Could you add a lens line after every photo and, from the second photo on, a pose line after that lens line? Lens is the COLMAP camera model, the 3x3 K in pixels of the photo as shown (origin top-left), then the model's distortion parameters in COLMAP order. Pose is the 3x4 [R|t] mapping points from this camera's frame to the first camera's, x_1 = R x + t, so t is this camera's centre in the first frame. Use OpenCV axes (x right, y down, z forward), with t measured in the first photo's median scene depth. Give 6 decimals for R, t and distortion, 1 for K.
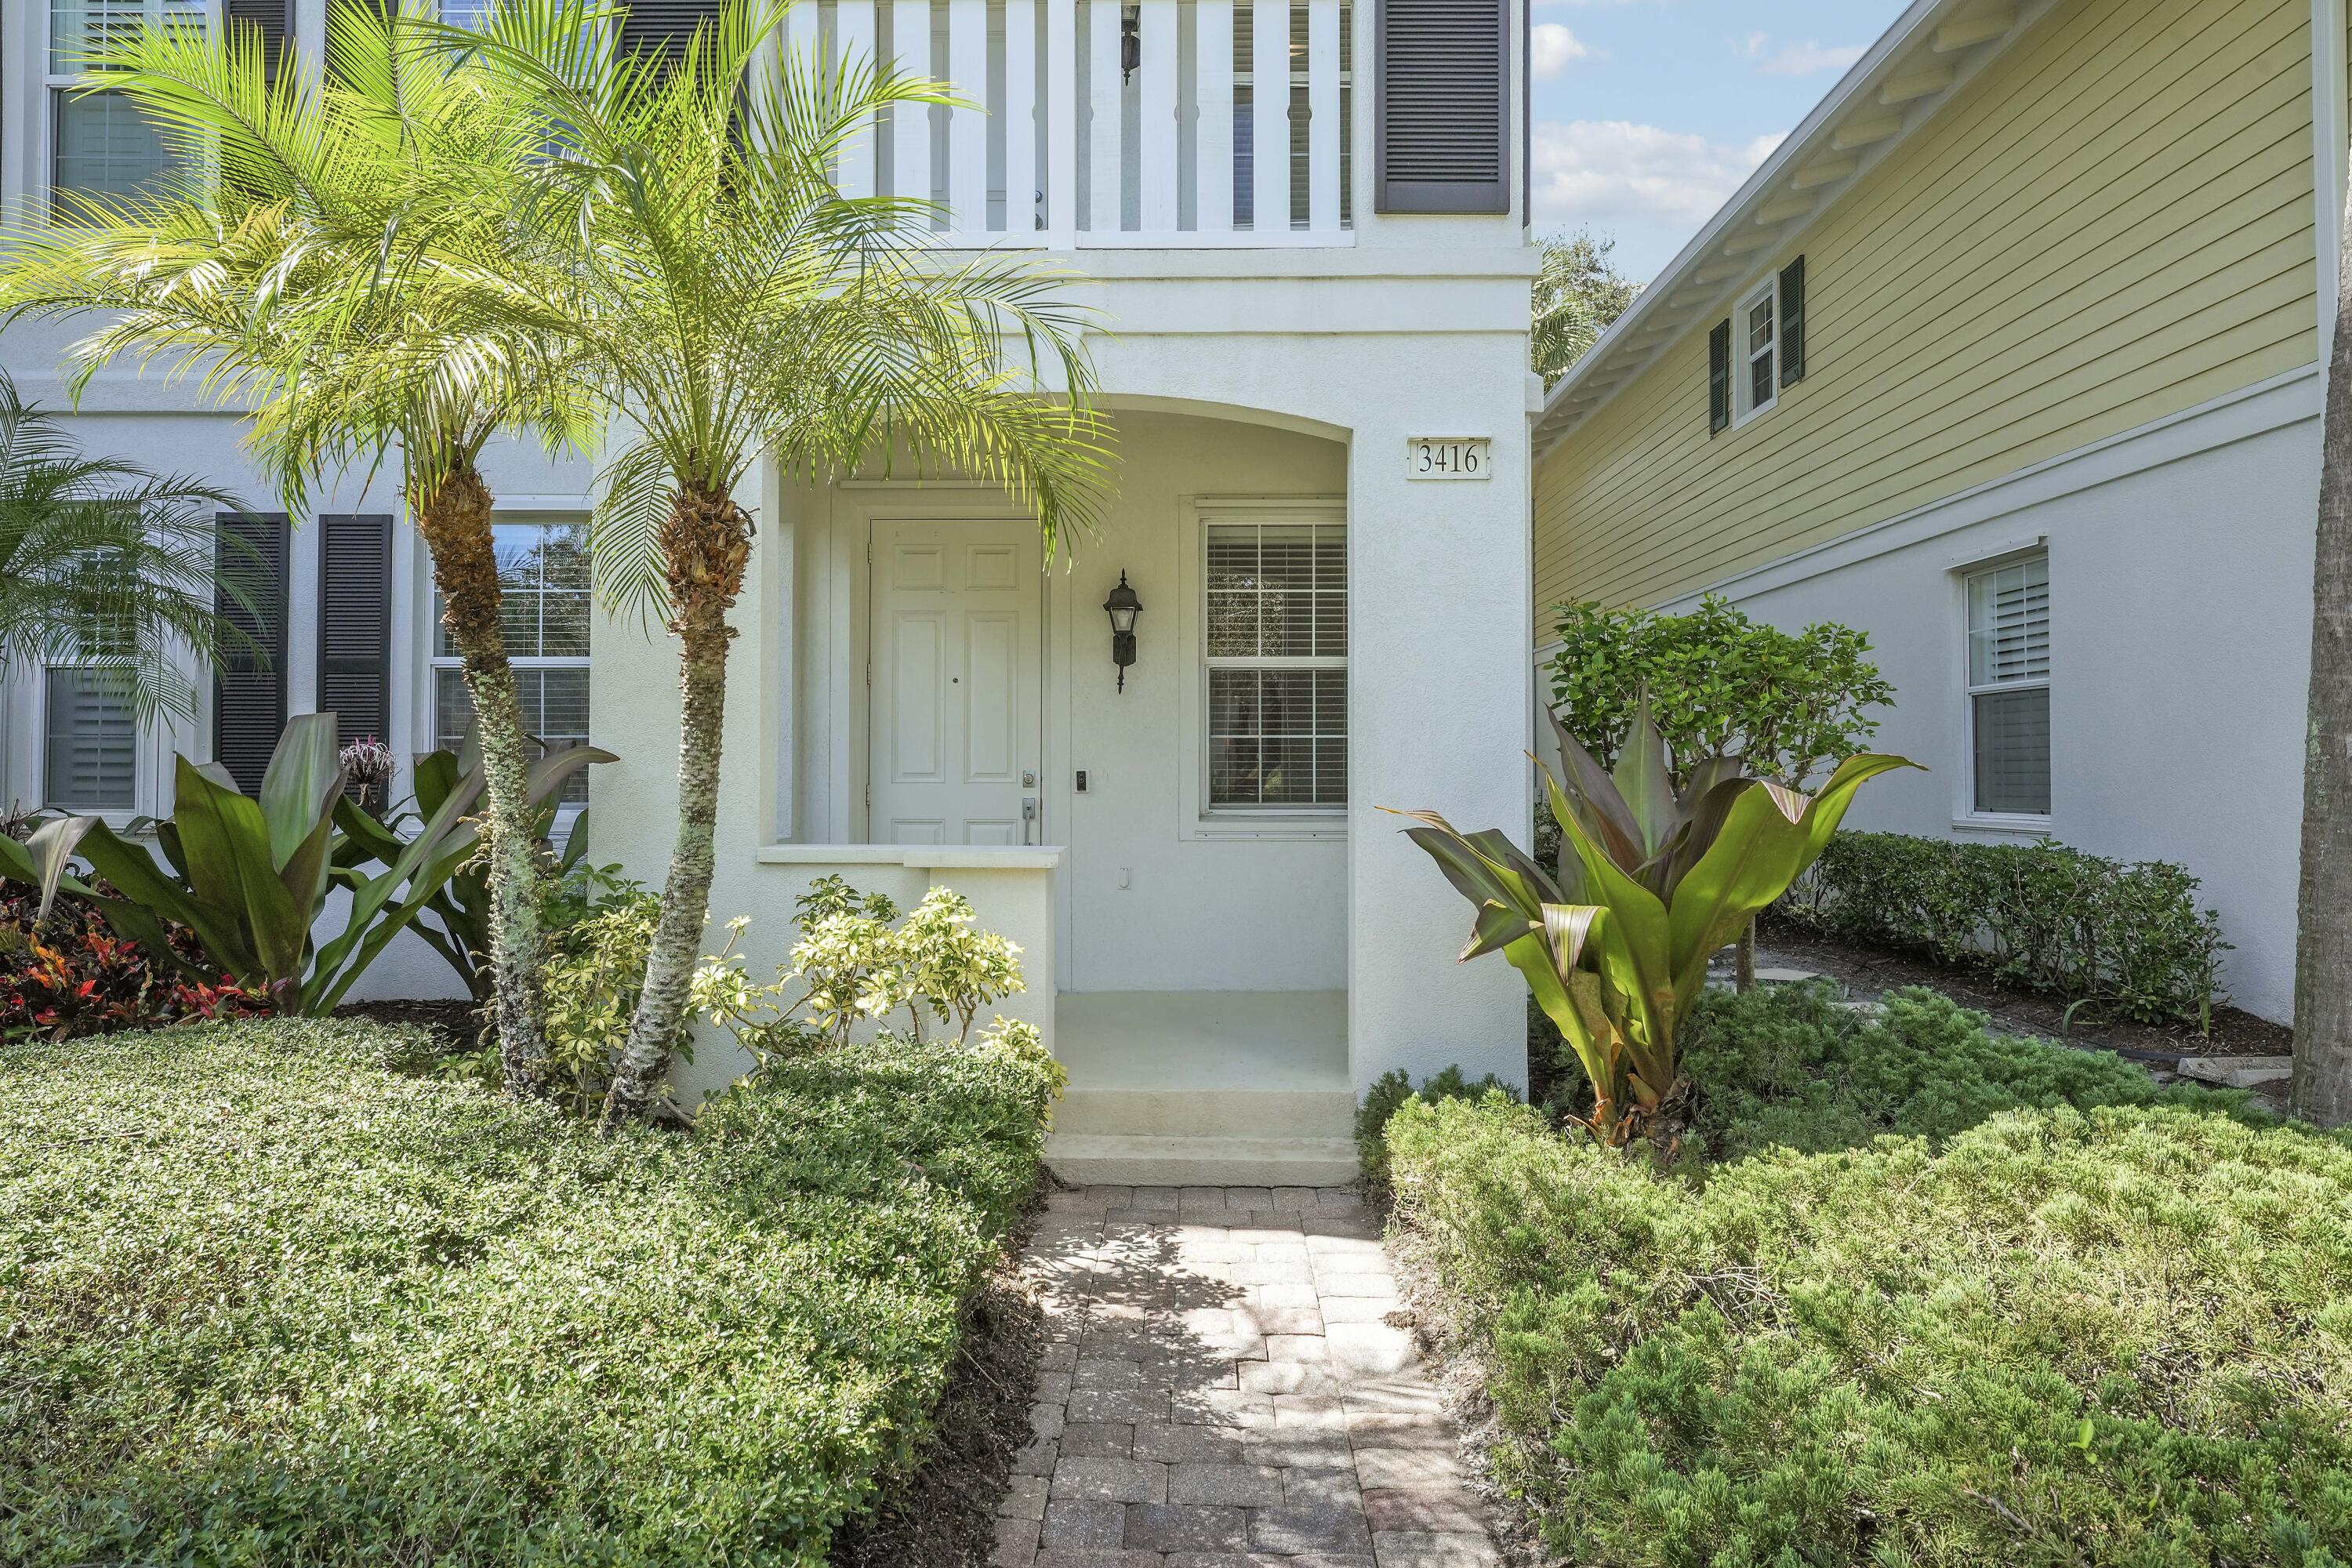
lens RADIAL K [[1284.1, 0, 1175.6], [0, 1284.1, 779.1], [0, 0, 1]] dist [0.000288, -0.000004]
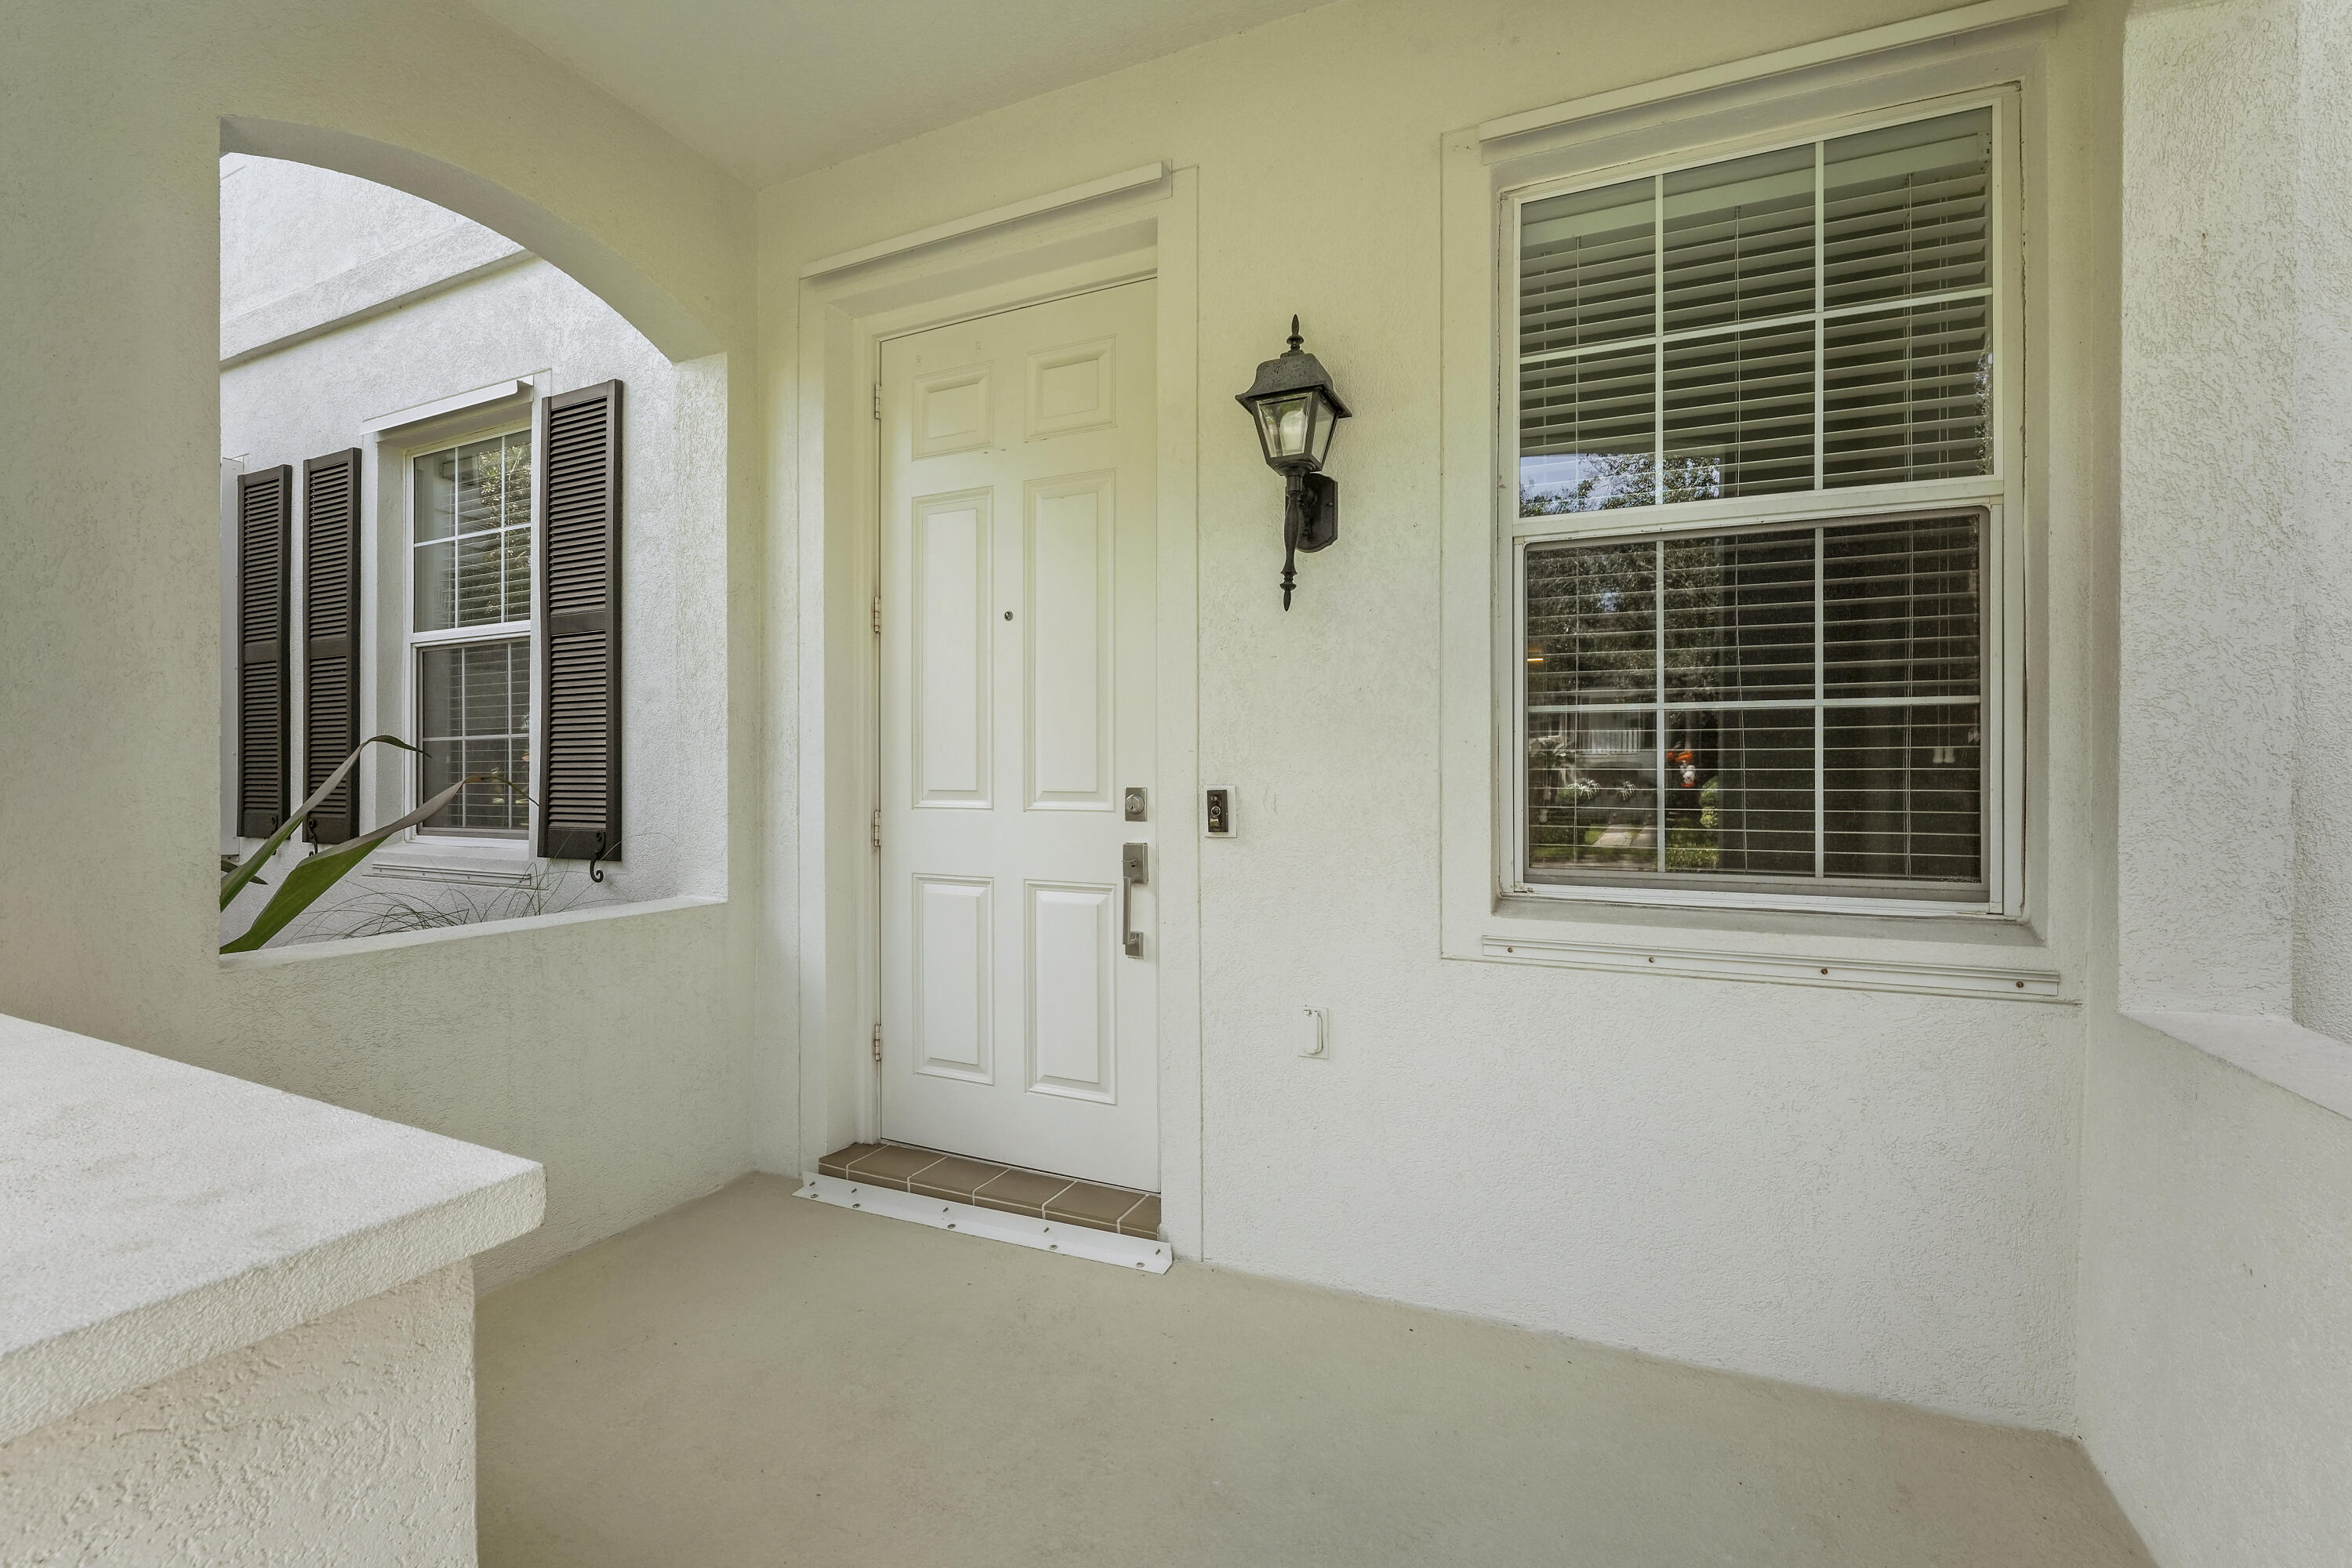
lens RADIAL K [[937.2, 0, 1158.7], [0, 937.2, 776.2], [0, 0, 1]] dist [0.000165, -0.000002]
pose [[0.911190, -0.001341, -0.411985, 0.044046], [0.002203, 0.999996, 0.001618, -0.011173], [0.411981, -0.002382, 0.911189, 0.676988]]
